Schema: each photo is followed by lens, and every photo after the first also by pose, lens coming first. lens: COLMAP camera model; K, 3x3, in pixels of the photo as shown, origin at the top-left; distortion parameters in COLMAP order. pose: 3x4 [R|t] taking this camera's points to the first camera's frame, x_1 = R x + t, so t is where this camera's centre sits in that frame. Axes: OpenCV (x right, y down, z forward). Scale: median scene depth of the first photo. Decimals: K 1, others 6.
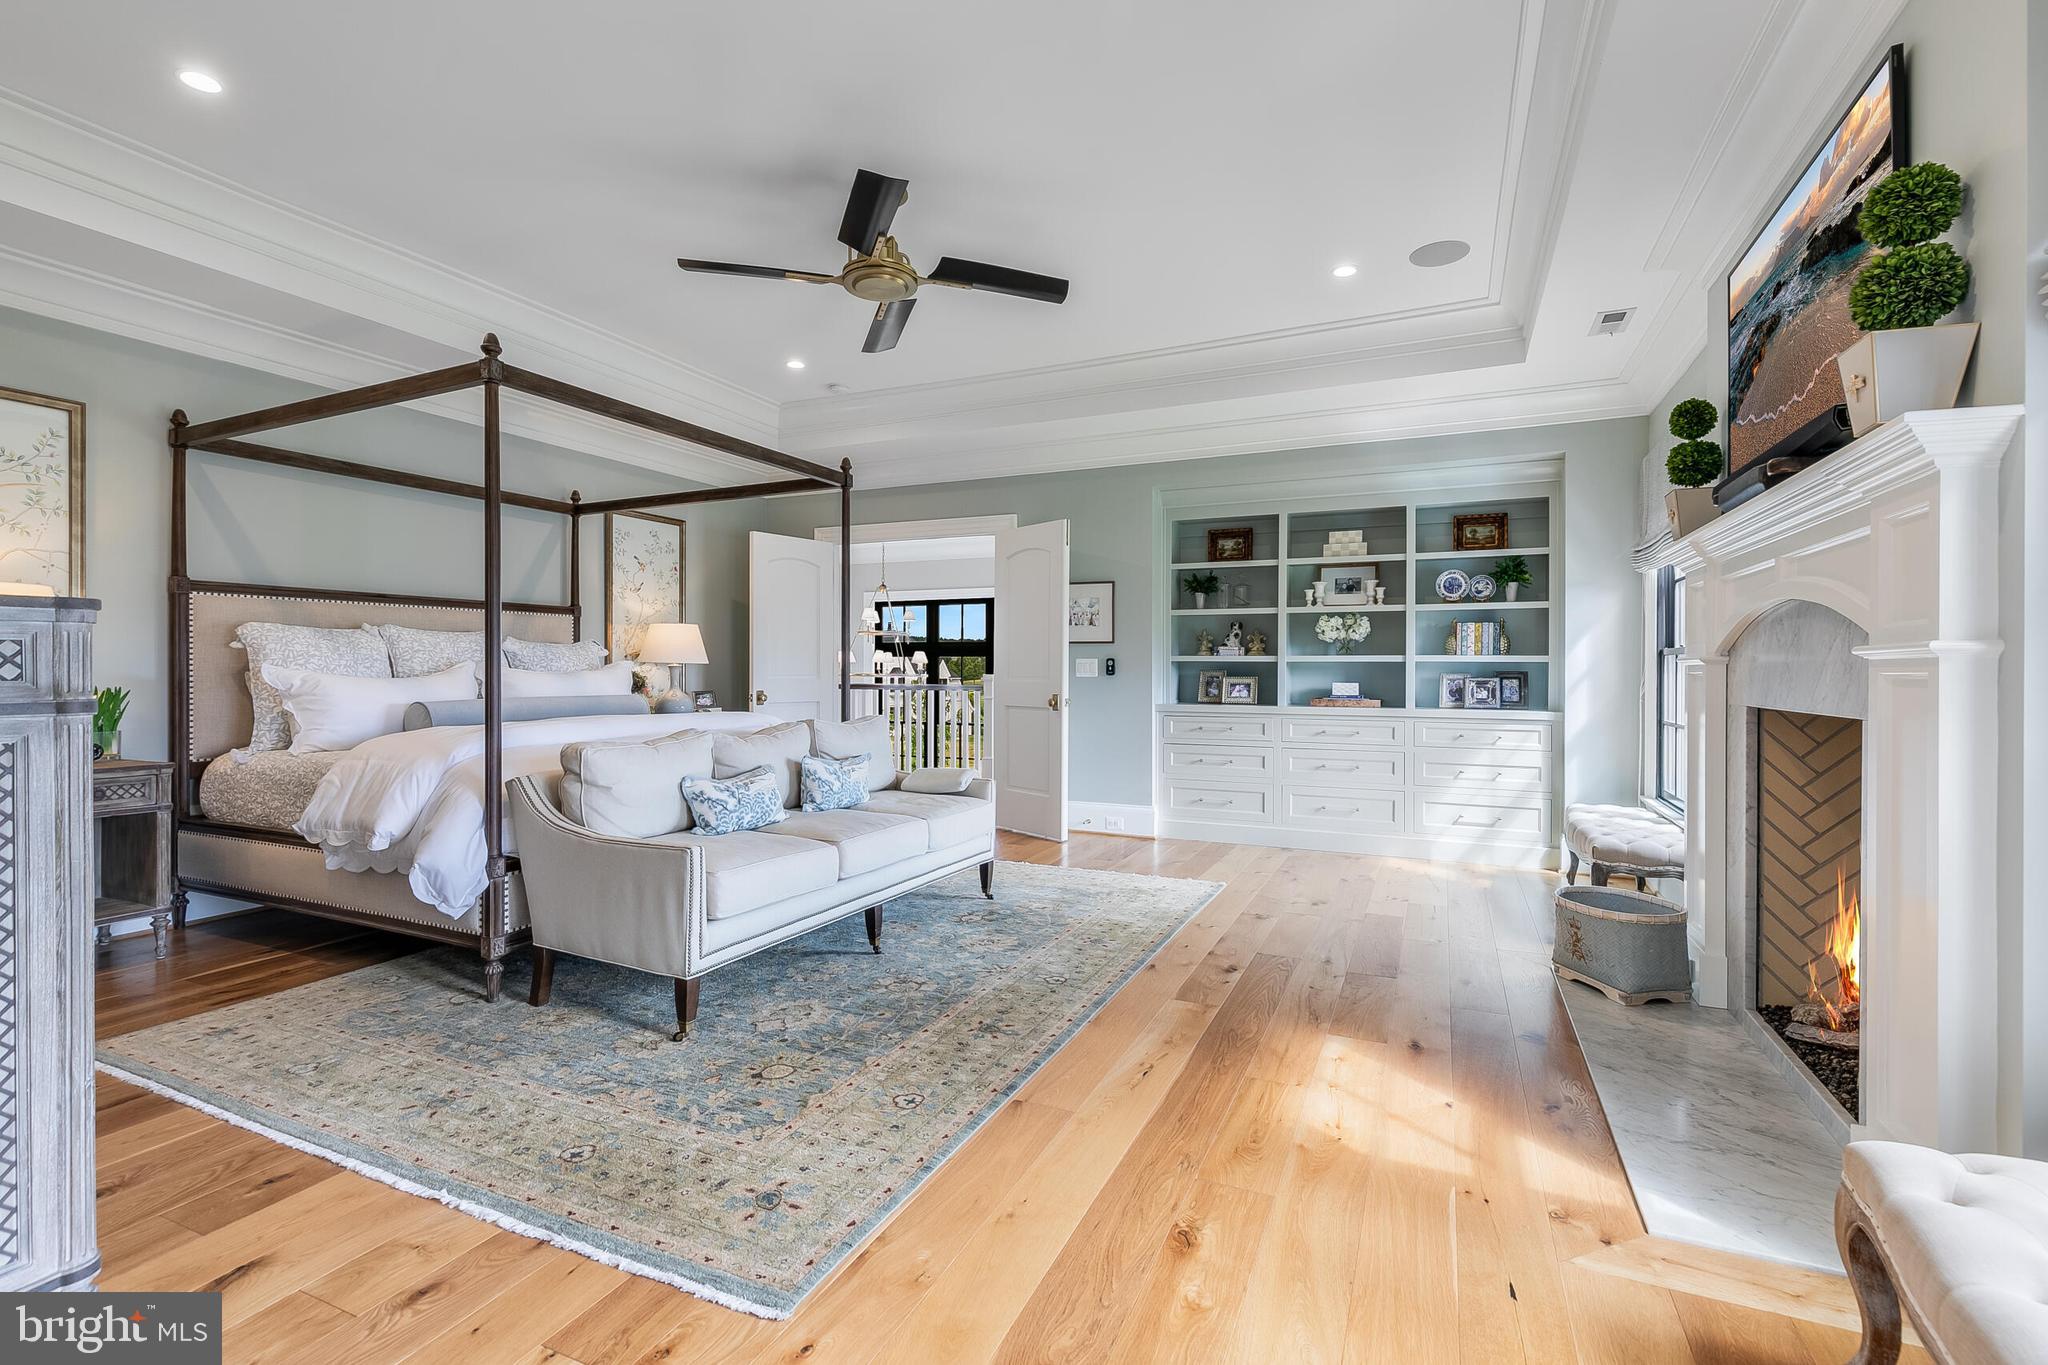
lens RADIAL K [[917.9, 0, 1021.4], [0, 917.9, 670.5], [0, 0, 1]] dist [0.002667, 0.000118]
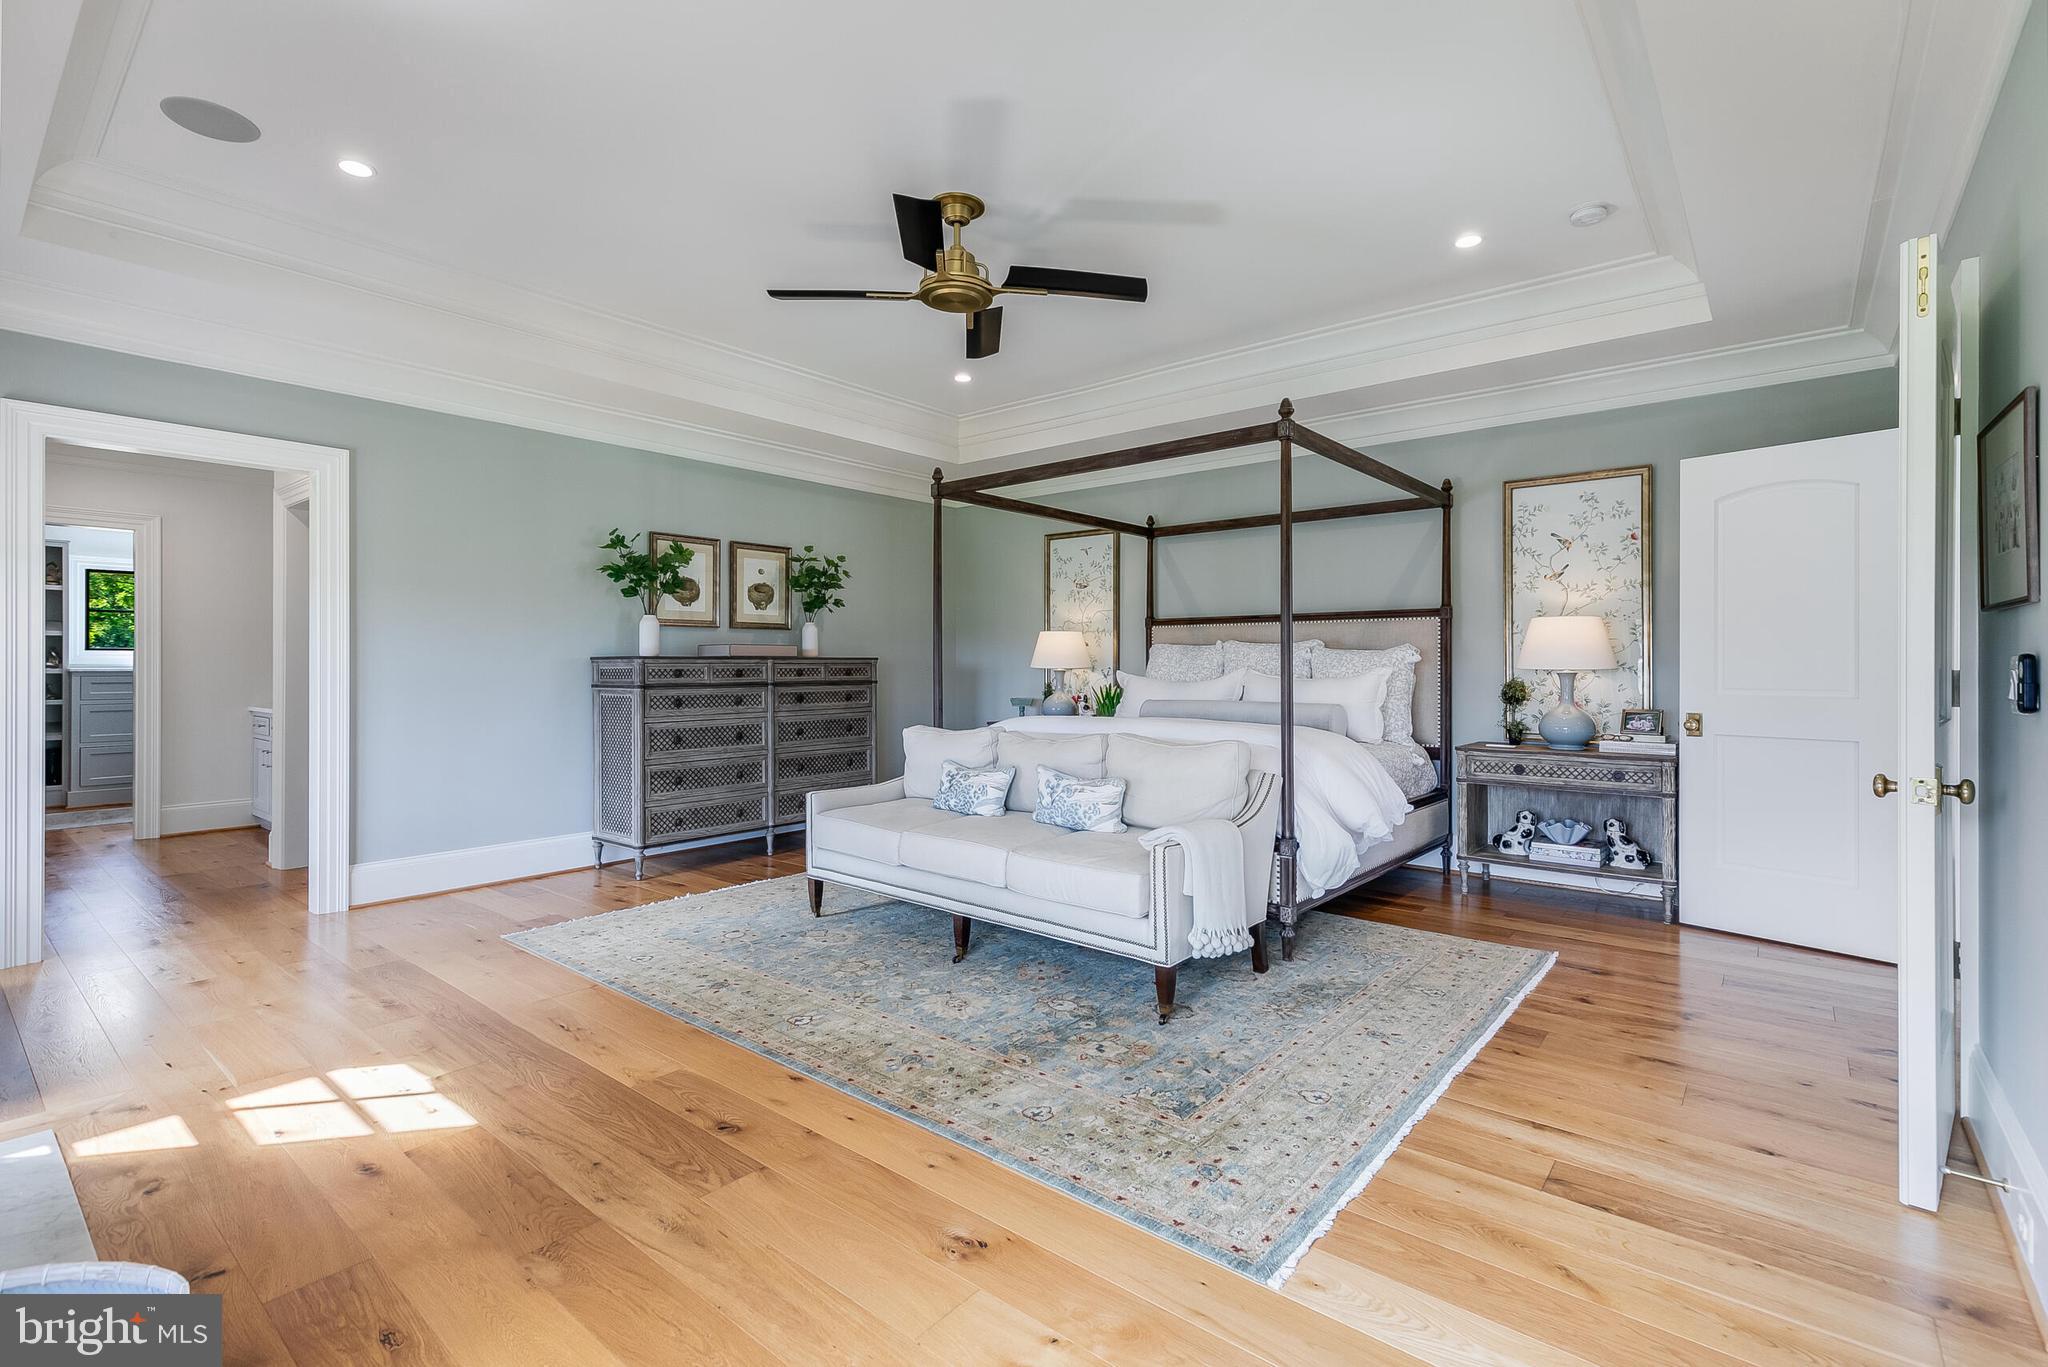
lens RADIAL K [[917.9, 0, 1021.4], [0, 917.9, 671.5], [0, 0, 1]] dist [0.002667, 0.000118]
pose [[-0.252898, 0.002470, -0.967490, 0.781226], [-0.002707, 0.999991, 0.003261, -0.012646], [0.967489, 0.003443, -0.252889, 1.300291]]
